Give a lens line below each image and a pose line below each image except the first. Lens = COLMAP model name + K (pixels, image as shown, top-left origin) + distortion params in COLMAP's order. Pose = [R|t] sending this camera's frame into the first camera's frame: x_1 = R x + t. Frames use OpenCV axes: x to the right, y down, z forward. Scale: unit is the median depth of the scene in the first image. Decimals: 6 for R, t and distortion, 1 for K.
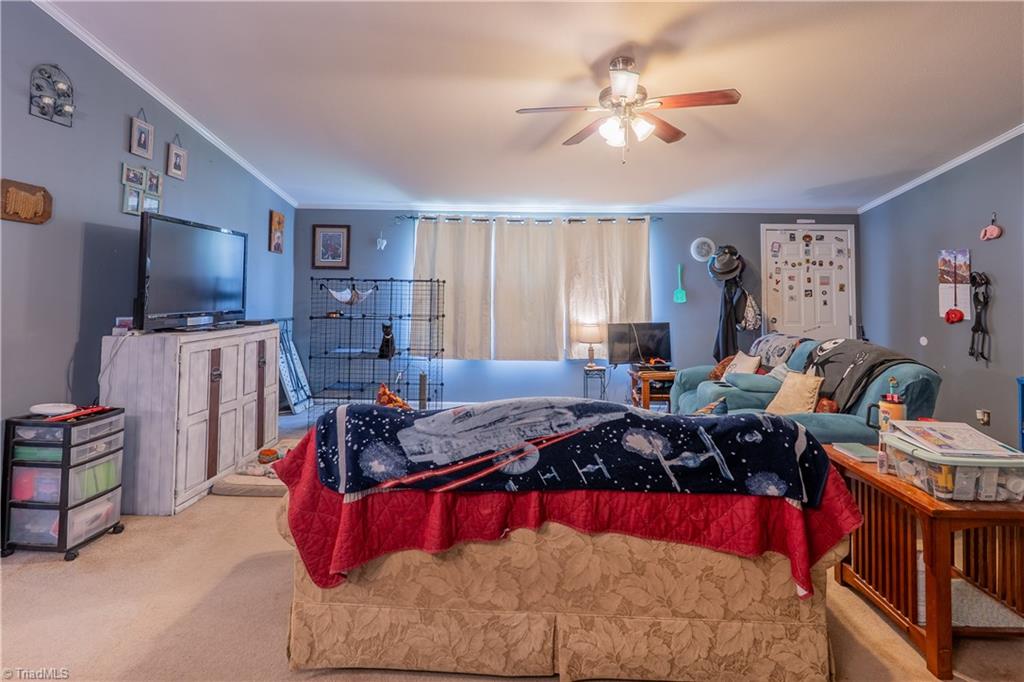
lens RADIAL K [[486.3, 0, 524.3], [0, 486.3, 276.3], [0, 0, 1]] dist [-0.002952, 0.001110]
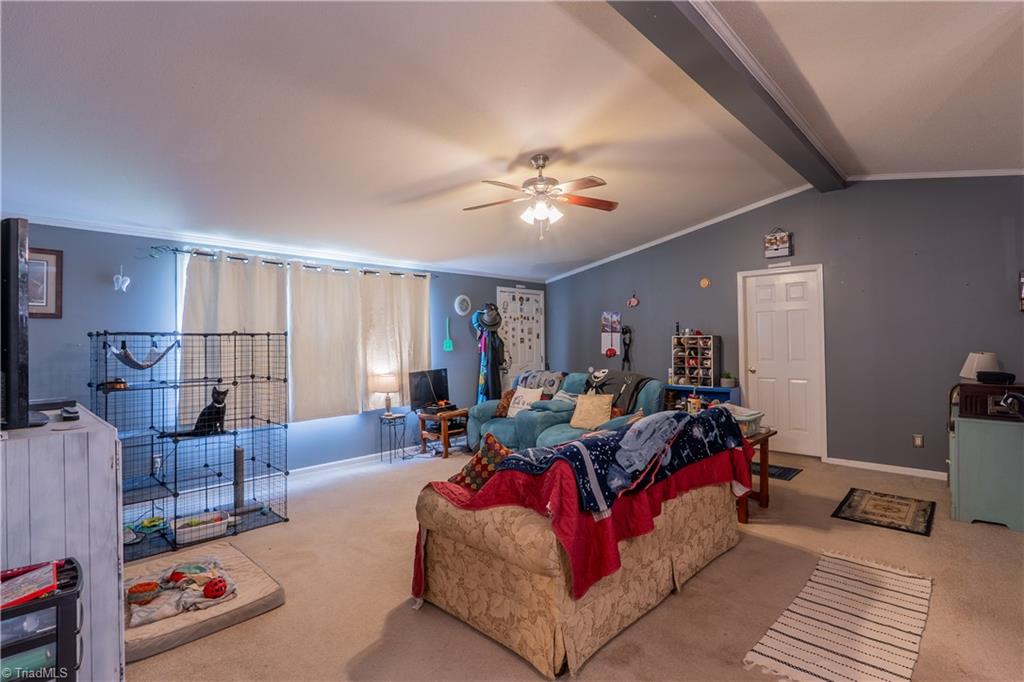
lens RADIAL K [[486.3, 0, 511.6], [0, 486.3, 339.7], [0, 0, 1]] dist [-0.002952, 0.001110]
pose [[0.684746, -0.018471, 0.728547, -0.435355], [-0.002836, 0.999604, 0.028008, -0.004934], [-0.728776, -0.021245, 0.684423, 0.104898]]
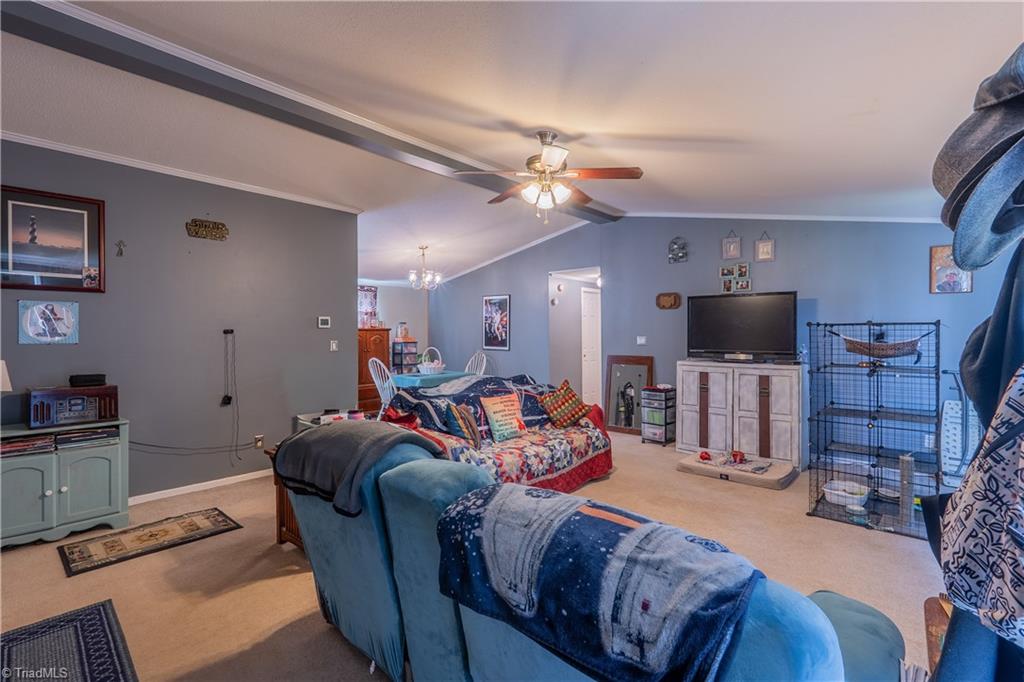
lens RADIAL K [[486.3, 0, 504.7], [0, 486.3, 335.6], [0, 0, 1]] dist [-0.002952, 0.001110]
pose [[-0.669256, -0.006489, -0.743004, 0.613383], [0.018584, 0.999503, -0.025469, 0.031560], [0.742800, -0.030853, -0.668802, 0.934252]]
